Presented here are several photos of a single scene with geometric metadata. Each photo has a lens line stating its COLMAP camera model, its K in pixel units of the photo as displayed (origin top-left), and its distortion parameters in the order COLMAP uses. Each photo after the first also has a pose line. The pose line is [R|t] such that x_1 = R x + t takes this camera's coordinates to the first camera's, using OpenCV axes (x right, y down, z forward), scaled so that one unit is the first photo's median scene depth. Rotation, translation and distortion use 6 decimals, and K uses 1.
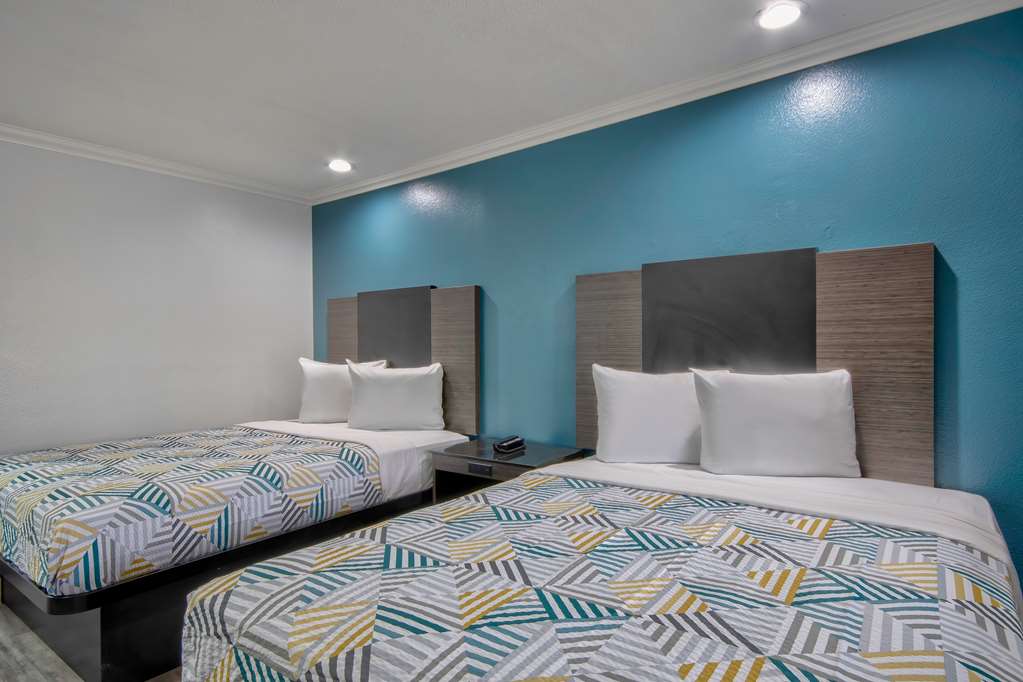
lens RADIAL K [[547.2, 0, 511.5], [0, 547.2, 341.0], [0, 0, 1]] dist [0.036182, 0.000164]
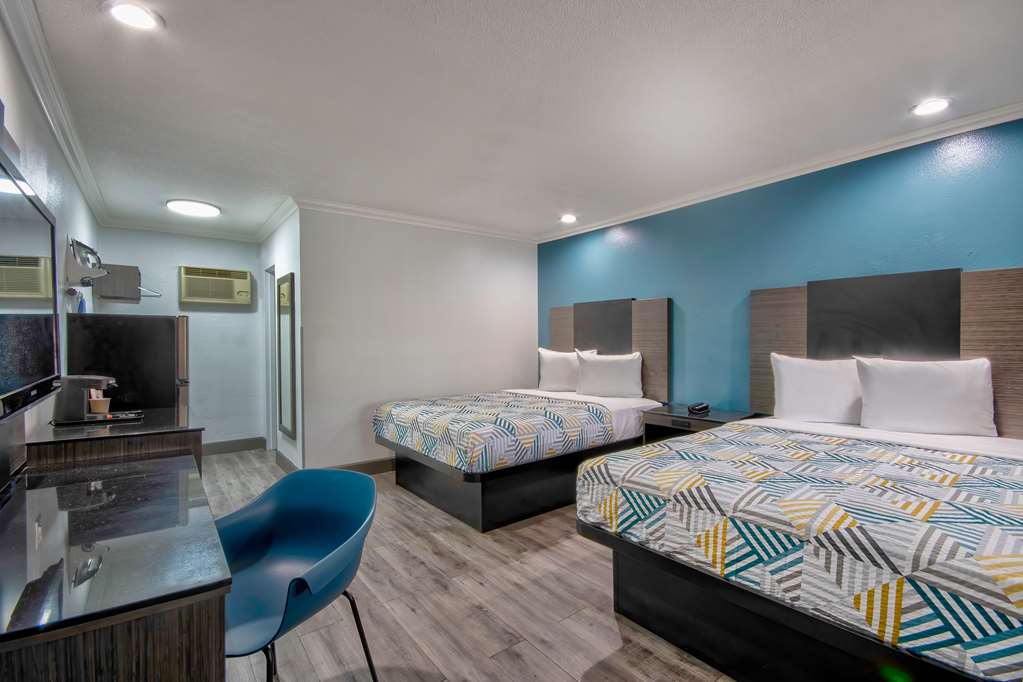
lens RADIAL K [[456.9, 0, 516.1], [0, 456.9, 344.8], [0, 0, 1]] dist [0.017449, -0.000256]
pose [[0.973206, 0.004427, -0.229892, -0.227585], [-0.000048, 0.999819, 0.019051, -0.002270], [0.229935, -0.018529, 0.973030, -0.332088]]
